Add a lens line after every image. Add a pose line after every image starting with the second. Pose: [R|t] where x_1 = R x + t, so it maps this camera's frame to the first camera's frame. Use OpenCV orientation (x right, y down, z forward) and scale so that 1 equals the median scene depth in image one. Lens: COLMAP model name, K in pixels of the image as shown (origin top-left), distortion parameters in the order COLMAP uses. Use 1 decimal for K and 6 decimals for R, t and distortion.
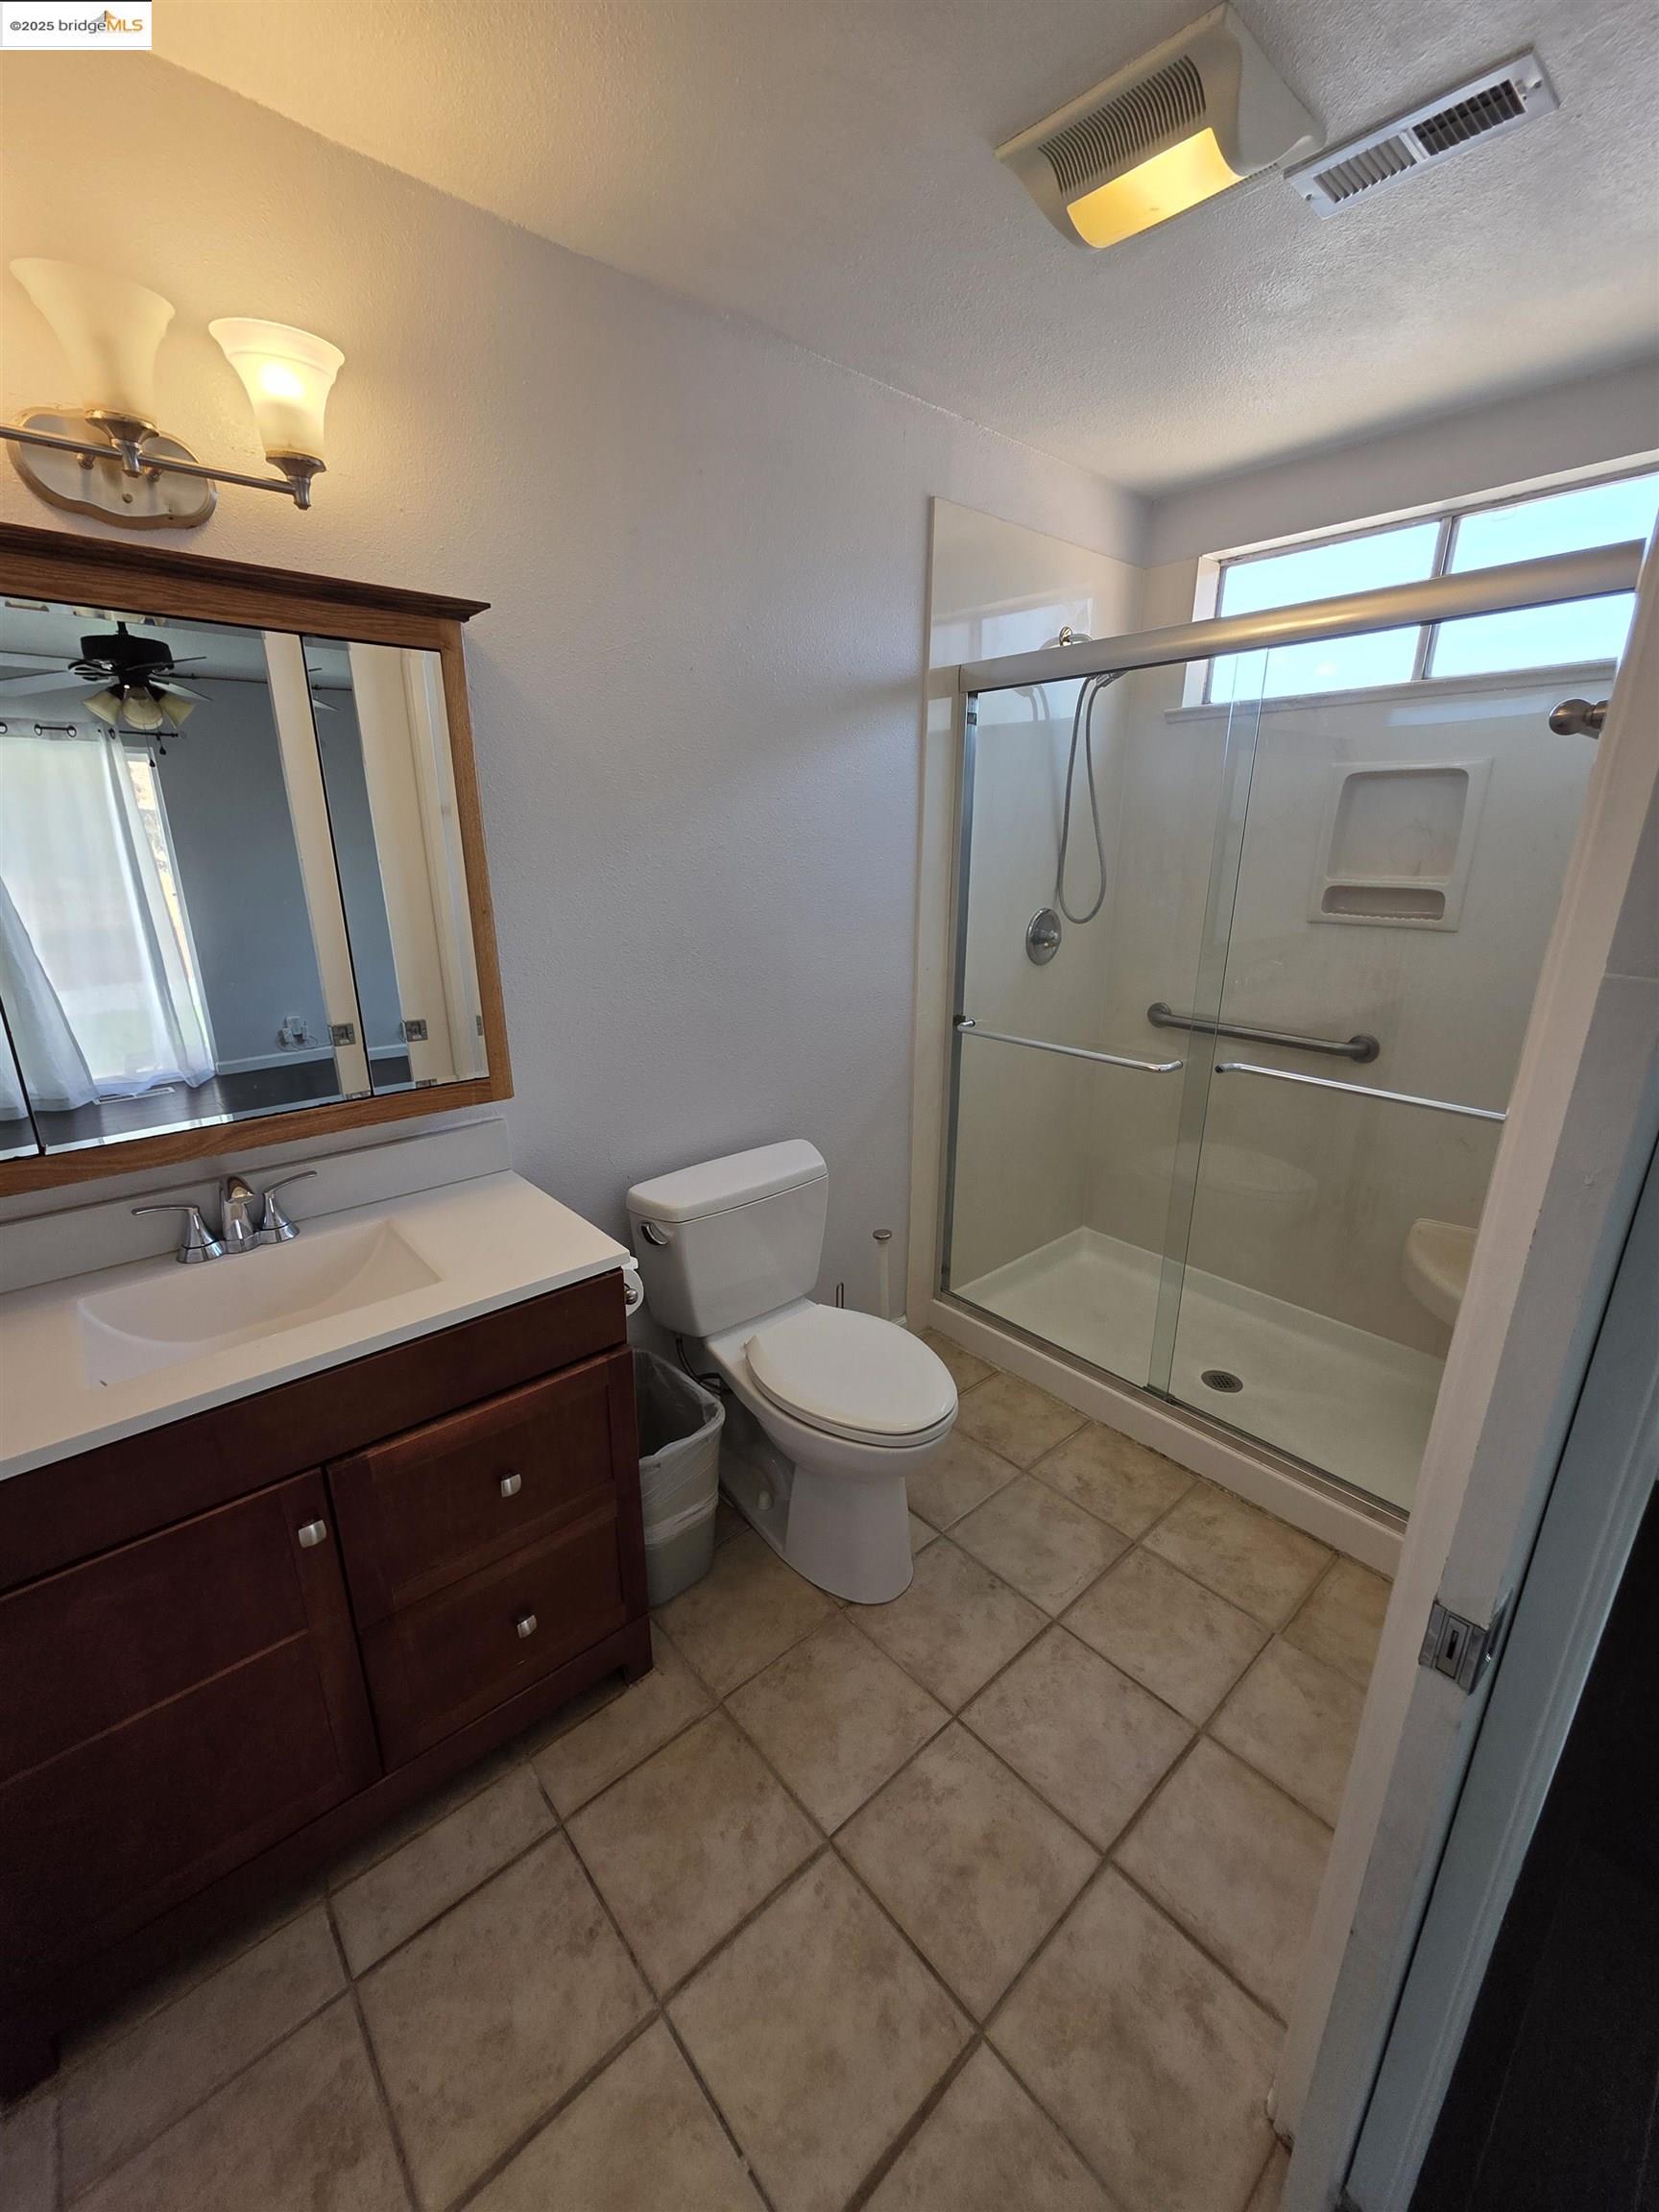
lens RADIAL K [[881.4, 0, 827.4], [0, 881.4, 1101.6], [0, 0, 1]] dist [0.001478, 0.000113]
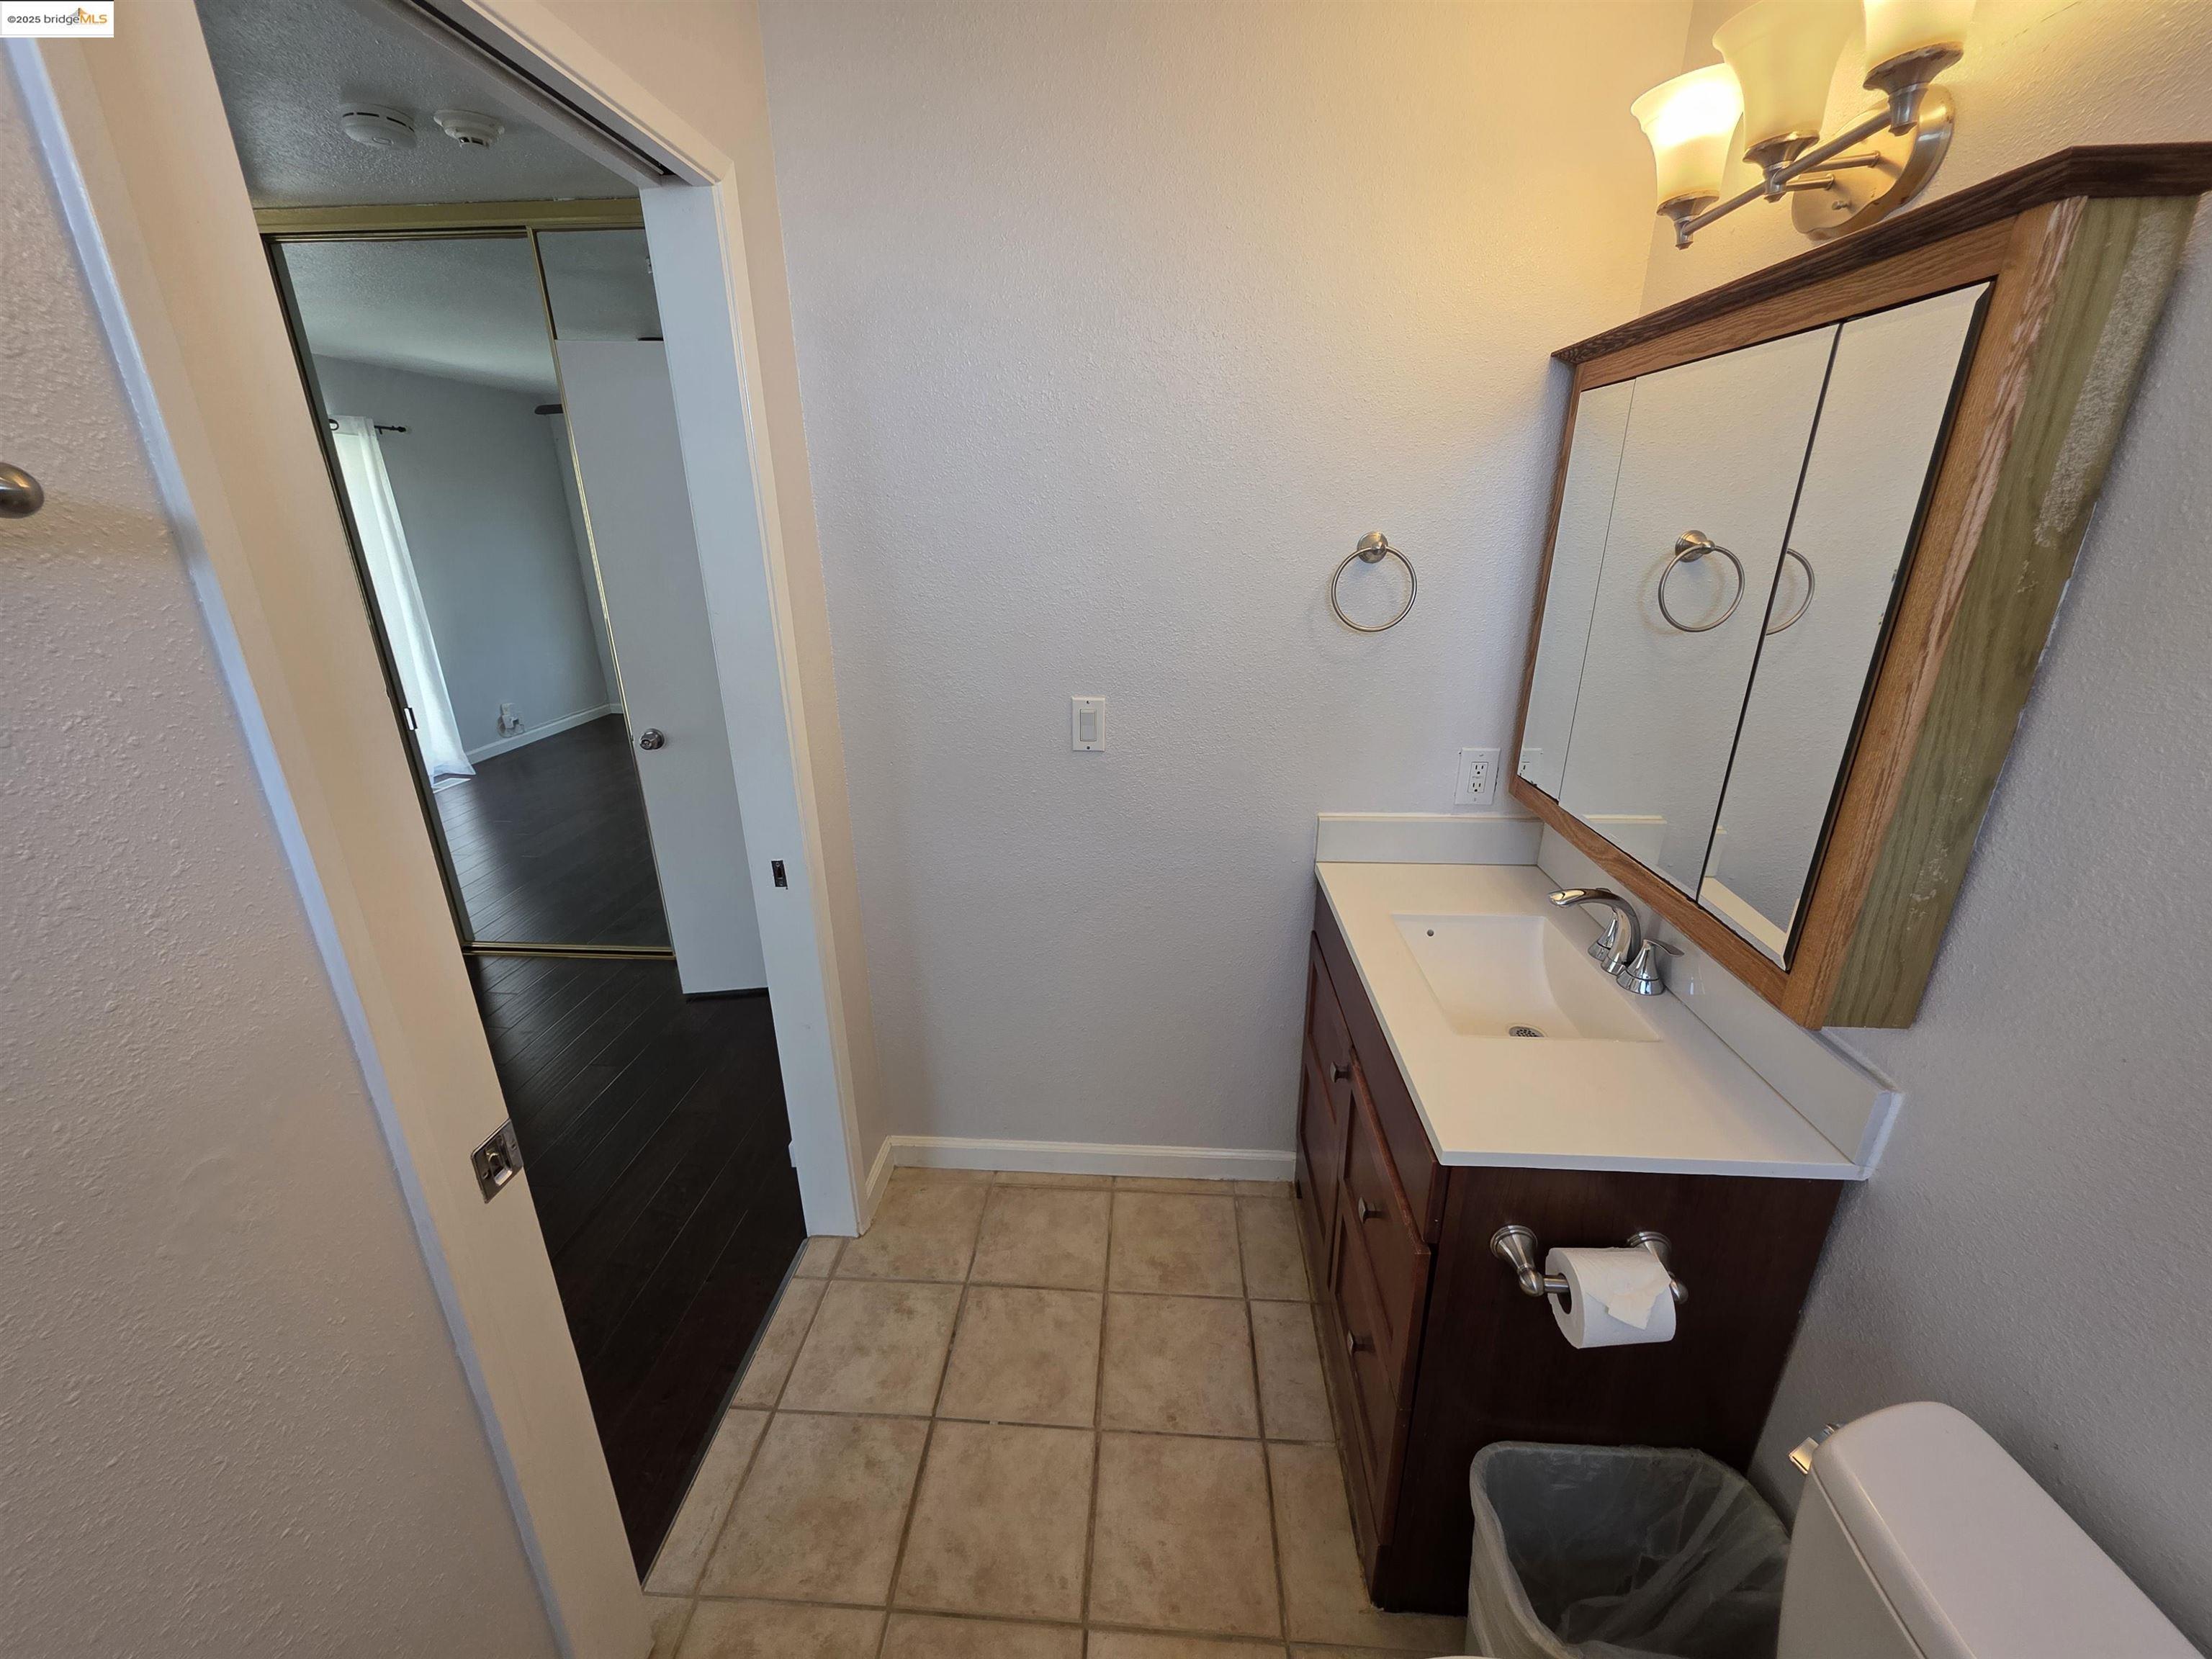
lens RADIAL K [[881.4, 0, 1101.9], [0, 881.4, 837.2], [0, 0, 1]] dist [0.001478, 0.000113]
pose [[-0.707413, 0.244538, -0.663150, 0.451825], [-0.210235, 0.822976, 0.527743, -0.419386], [0.674809, 0.512750, -0.530773, 1.165396]]
